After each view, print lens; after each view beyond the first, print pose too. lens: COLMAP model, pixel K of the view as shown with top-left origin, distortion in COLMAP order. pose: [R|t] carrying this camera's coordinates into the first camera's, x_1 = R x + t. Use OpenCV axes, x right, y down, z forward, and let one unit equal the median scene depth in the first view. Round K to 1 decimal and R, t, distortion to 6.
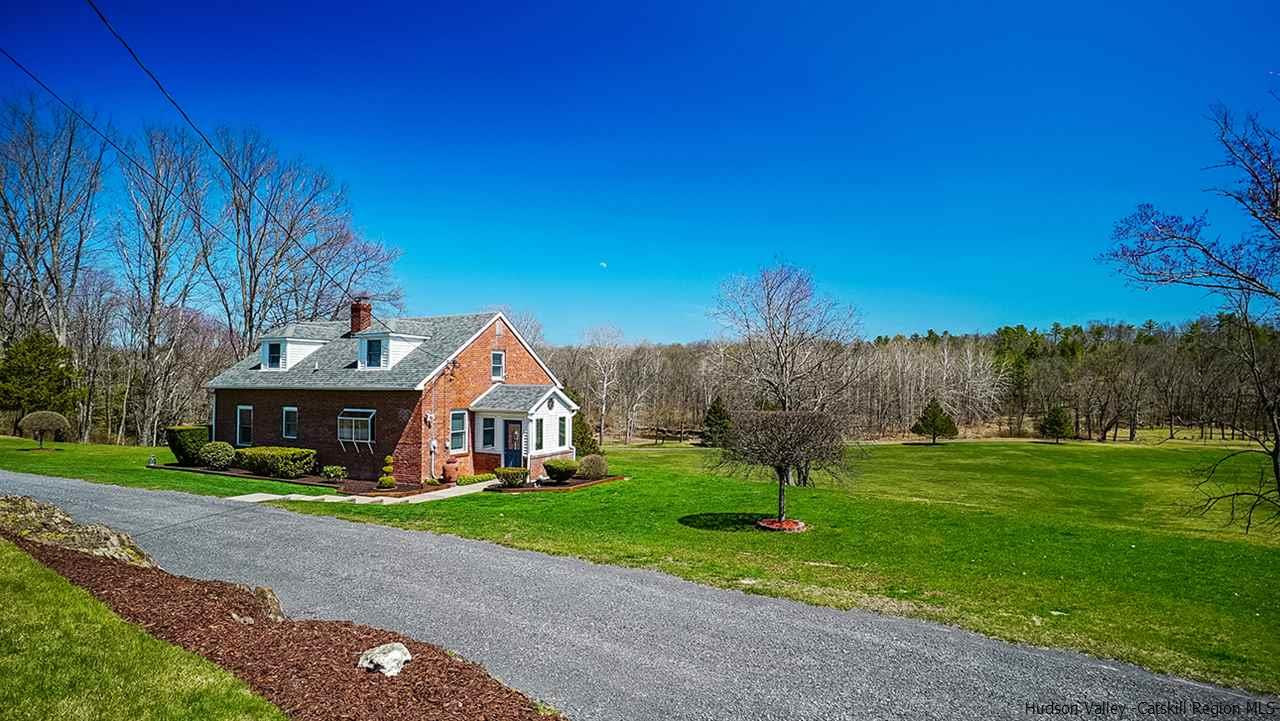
lens RADIAL K [[684.3, 0, 632.7], [0, 684.3, 363.9], [0, 0, 1]] dist [-0.002734, 0.005626]
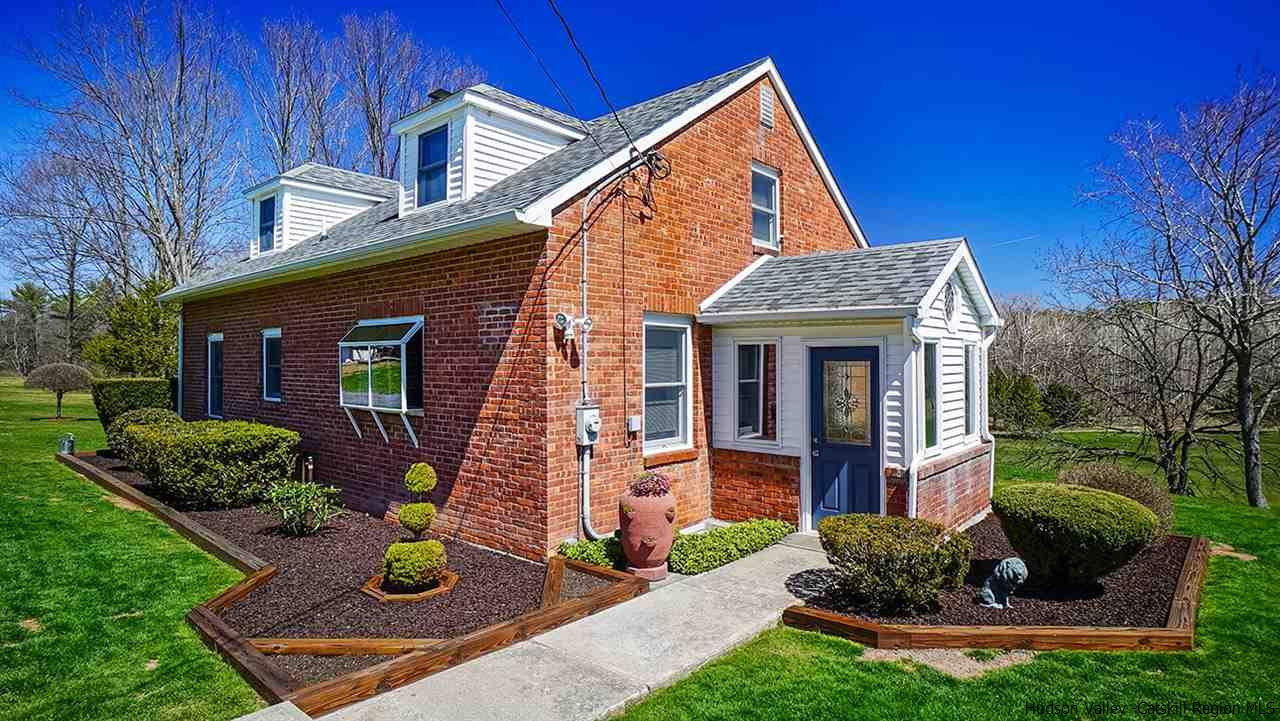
lens RADIAL K [[684.3, 0, 636.7], [0, 684.3, 361.2], [0, 0, 1]] dist [-0.002734, 0.005626]
pose [[0.968654, -0.004908, -0.248364, -0.188305], [0.011497, 0.999619, 0.025086, 0.079875], [0.248146, -0.027155, 0.968342, 0.685649]]
